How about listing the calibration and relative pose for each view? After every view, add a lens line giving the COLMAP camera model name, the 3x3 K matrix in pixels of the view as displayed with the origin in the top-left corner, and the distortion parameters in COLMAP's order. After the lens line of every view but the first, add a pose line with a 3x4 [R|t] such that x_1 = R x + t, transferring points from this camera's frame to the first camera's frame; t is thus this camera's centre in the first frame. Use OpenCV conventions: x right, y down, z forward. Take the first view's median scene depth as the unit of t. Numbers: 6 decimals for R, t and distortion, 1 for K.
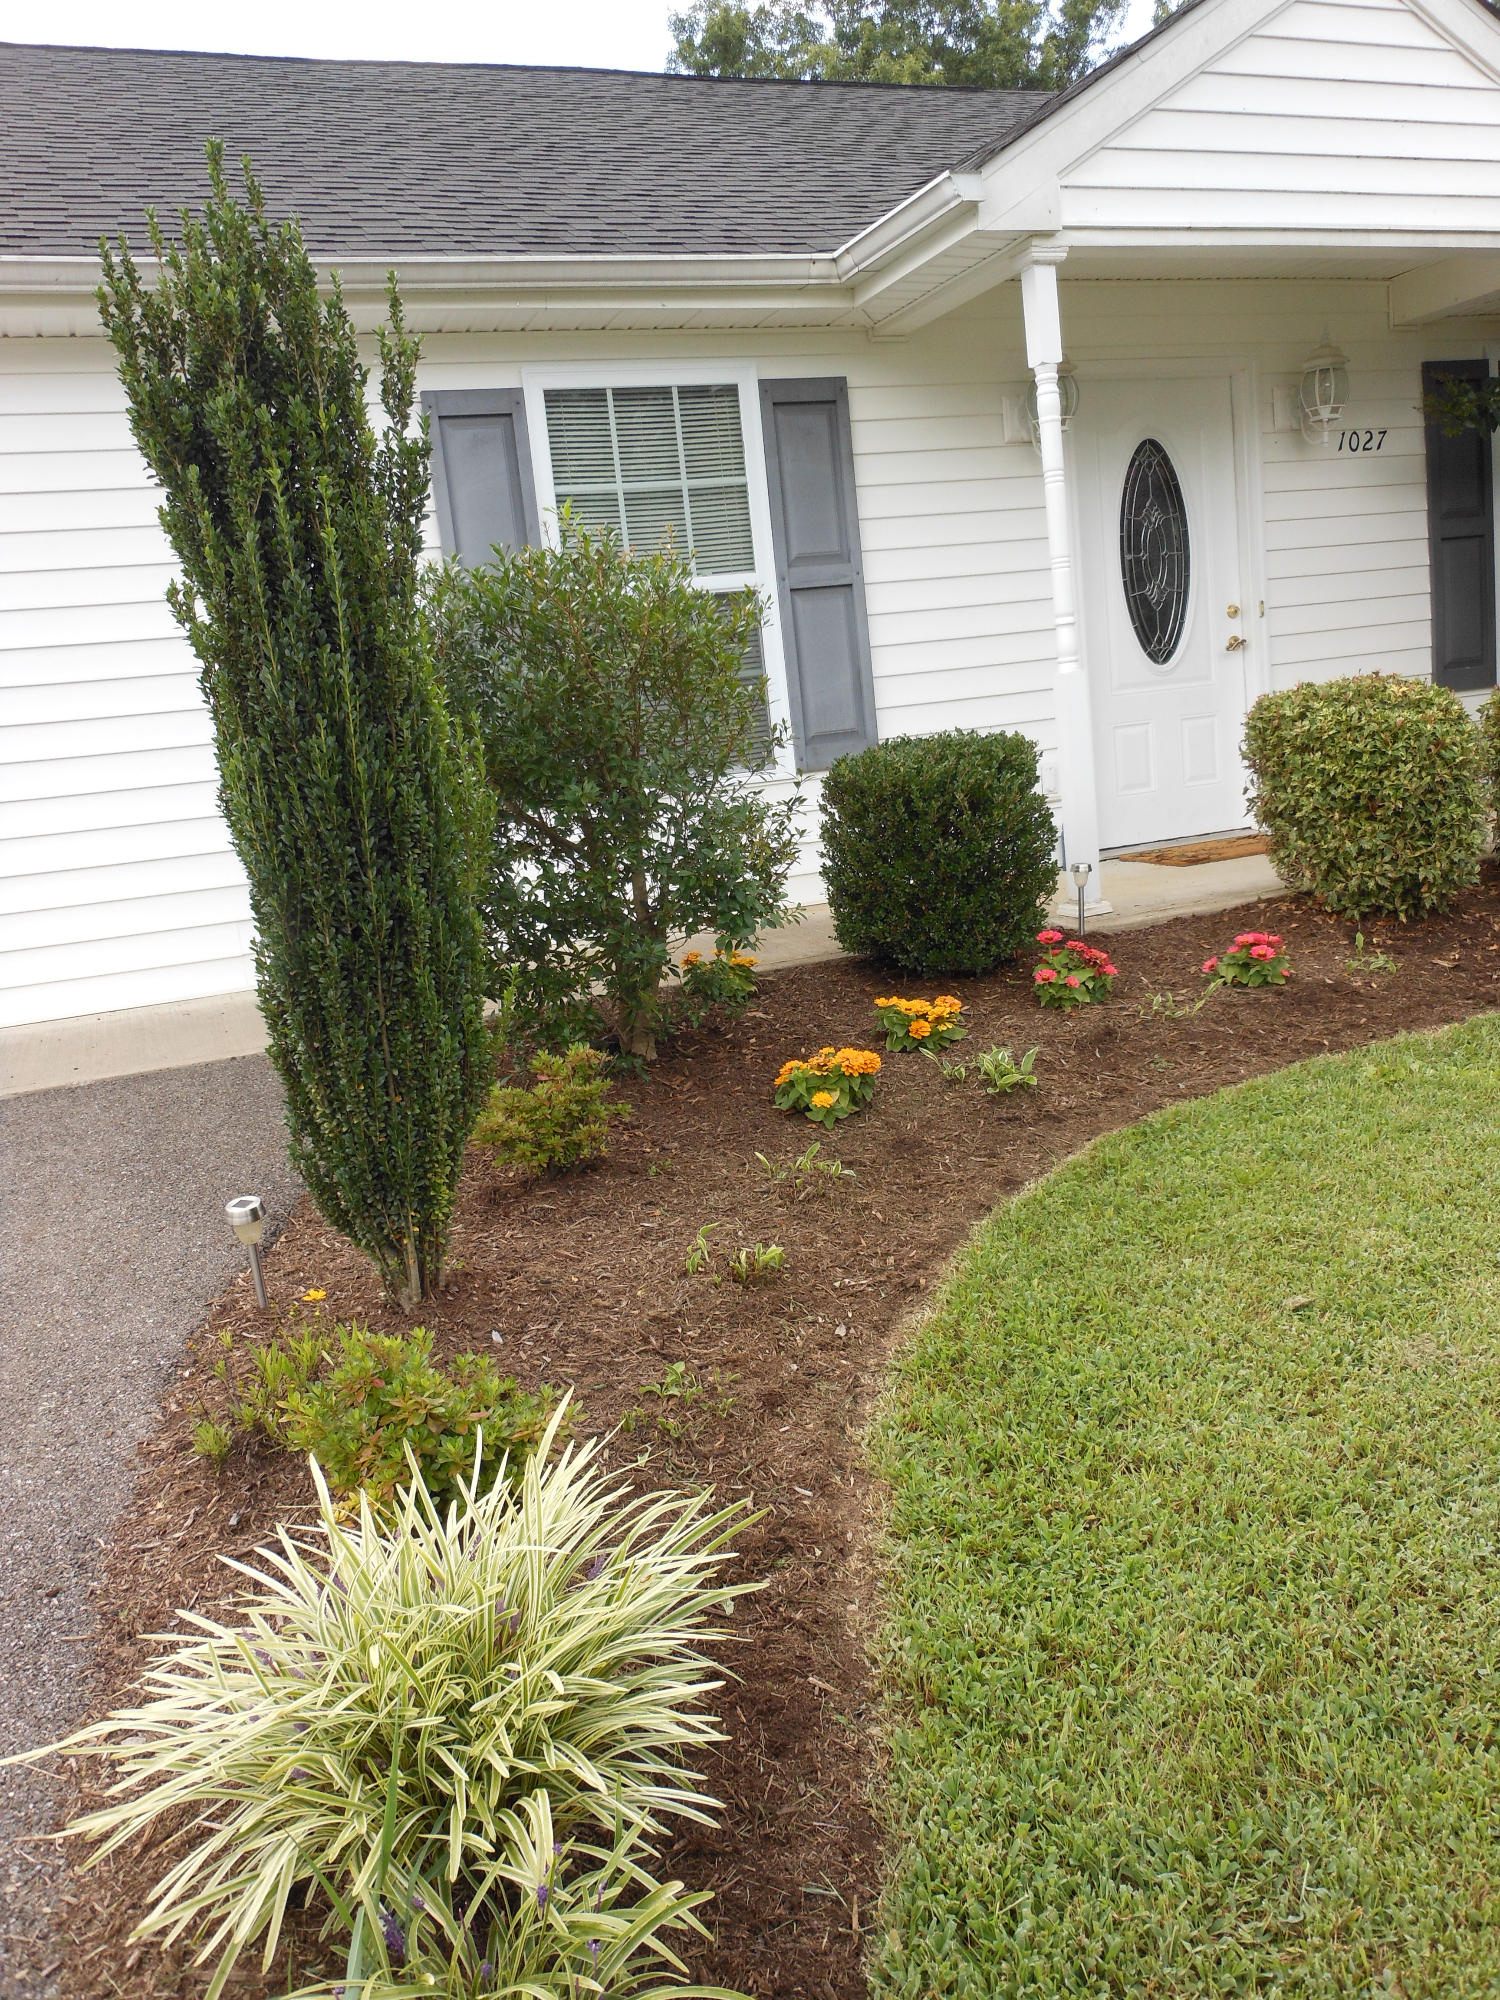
lens RADIAL K [[1611.9, 0, 751.9], [0, 1611.9, 998.5], [0, 0, 1]] dist [0.002402, -0.001098]
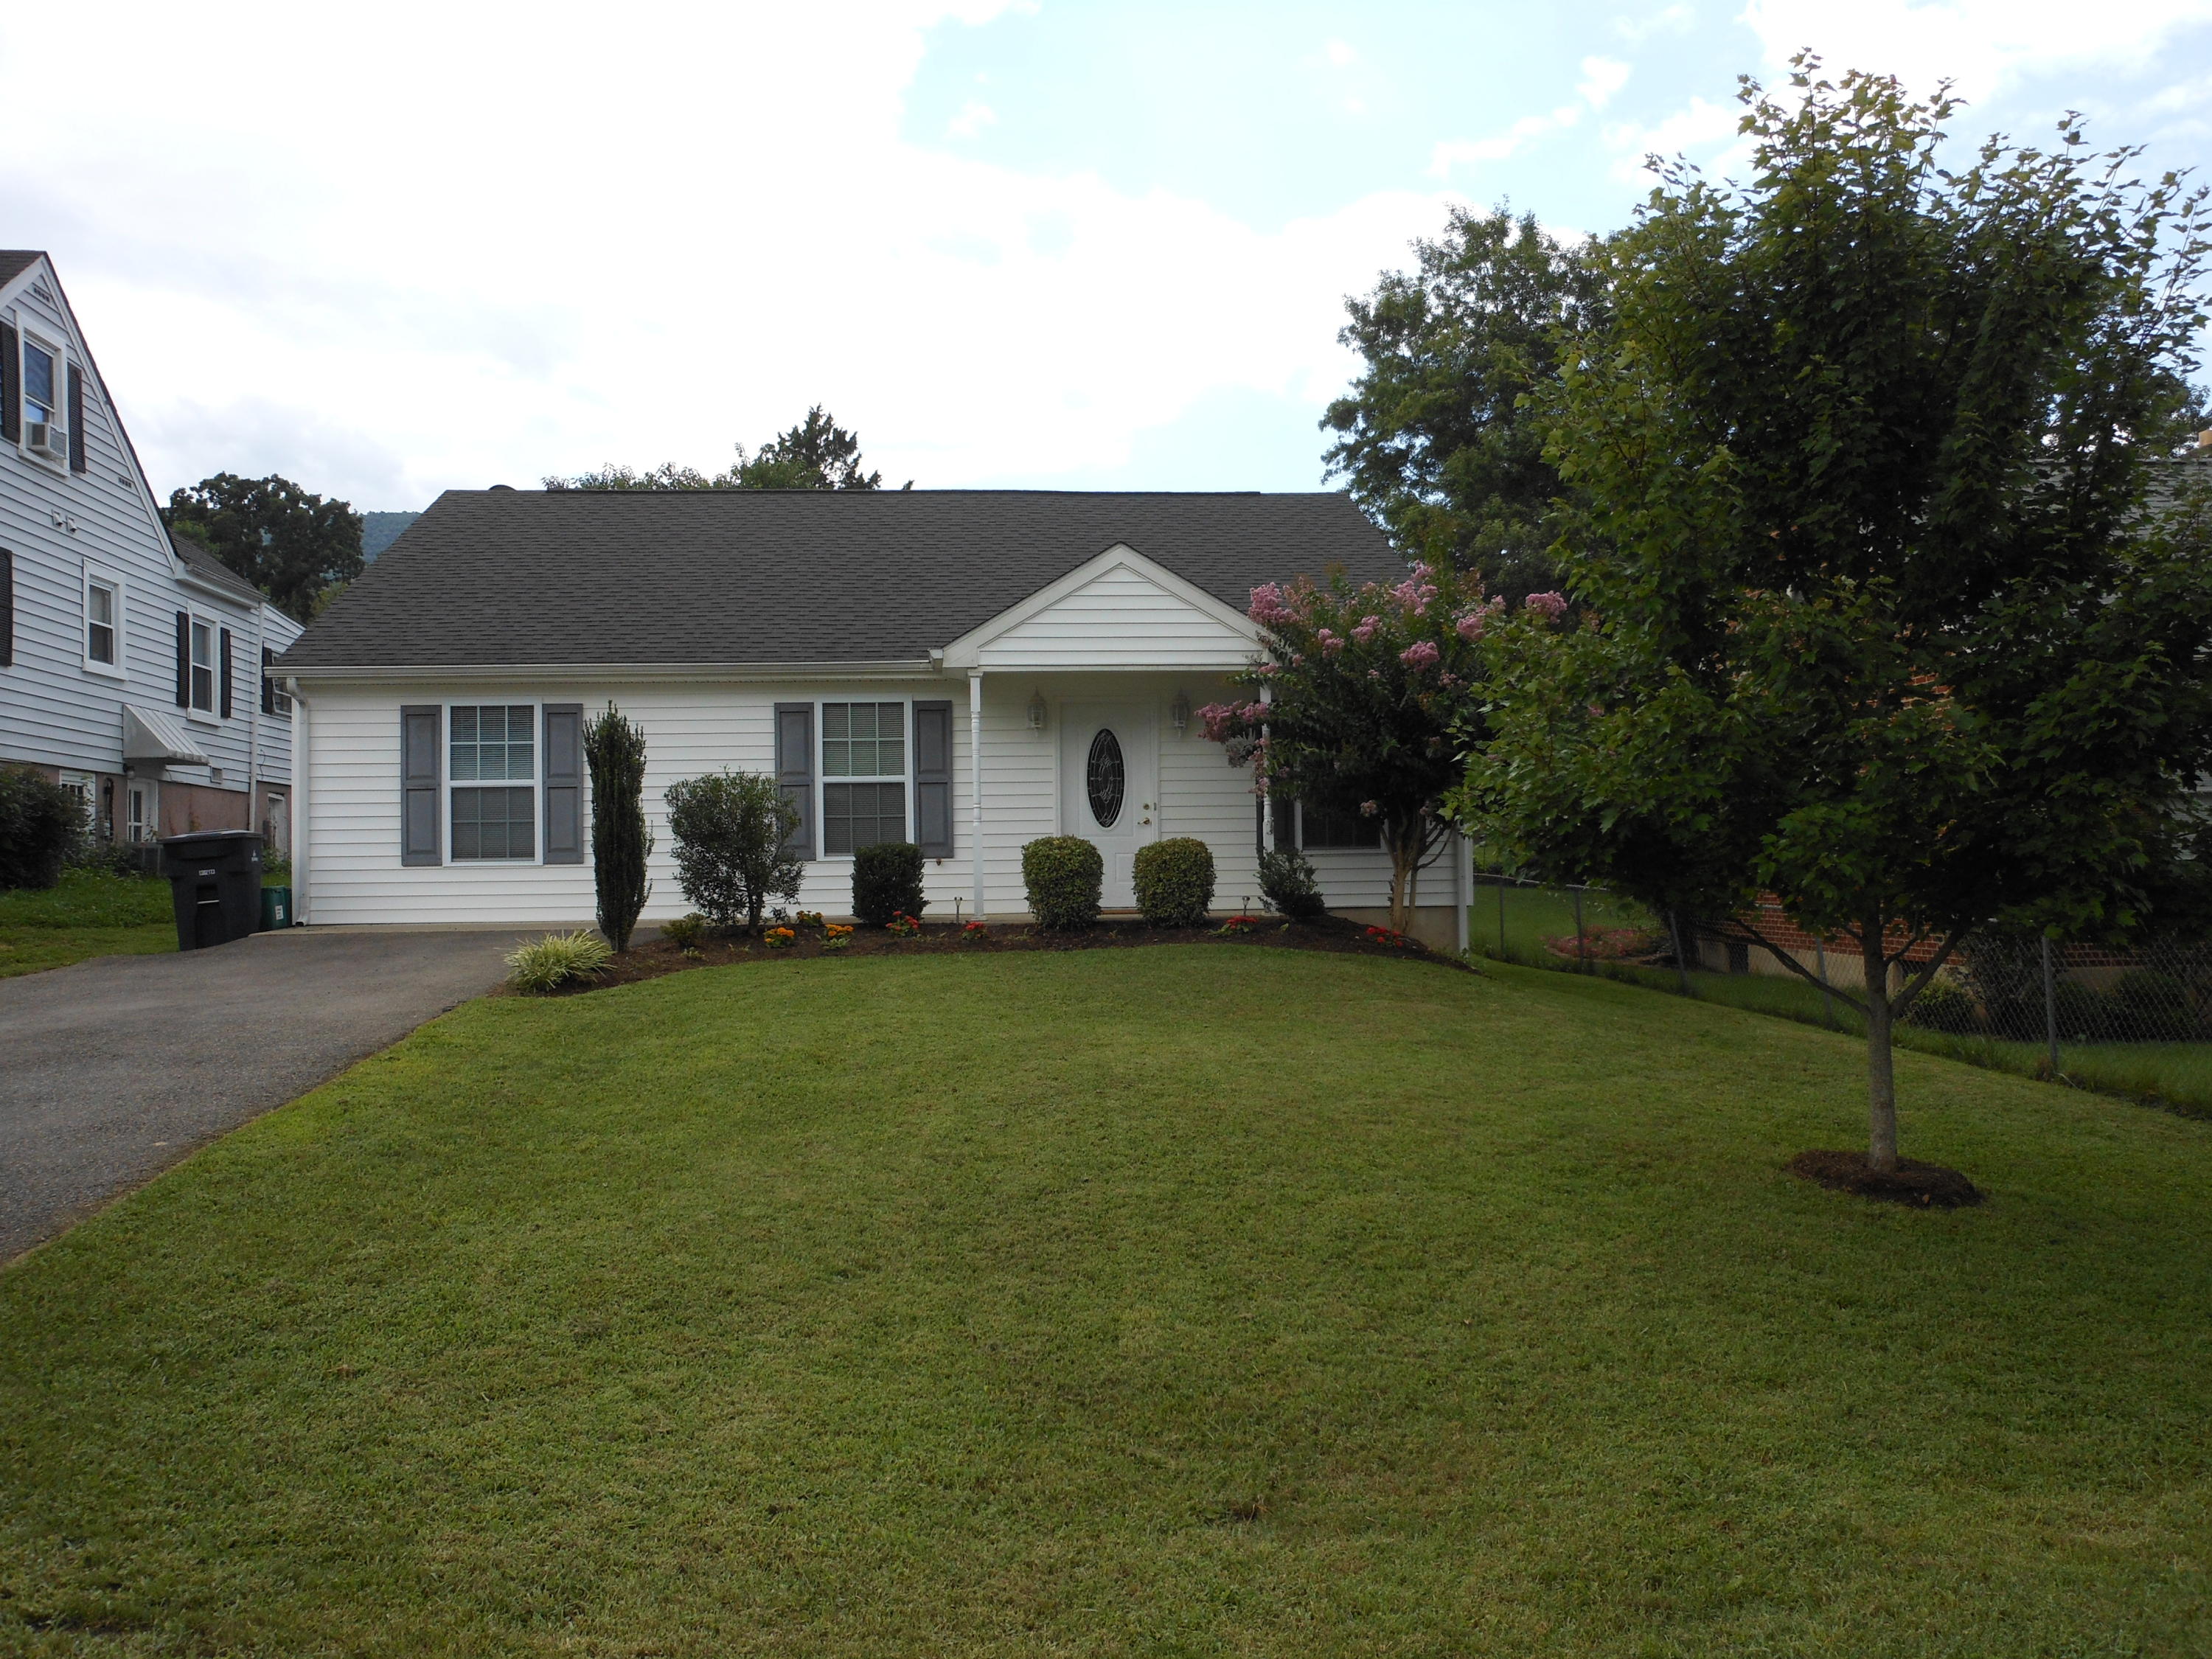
lens RADIAL K [[1782.8, 0, 1103.3], [0, 1782.8, 828.6], [0, 0, 1]] dist [0.002402, -0.001098]
pose [[0.951354, 0.086134, -0.295813, 1.095036], [-0.137711, 0.977759, -0.158186, 0.200088], [0.275609, 0.191227, 0.942057, -1.448402]]
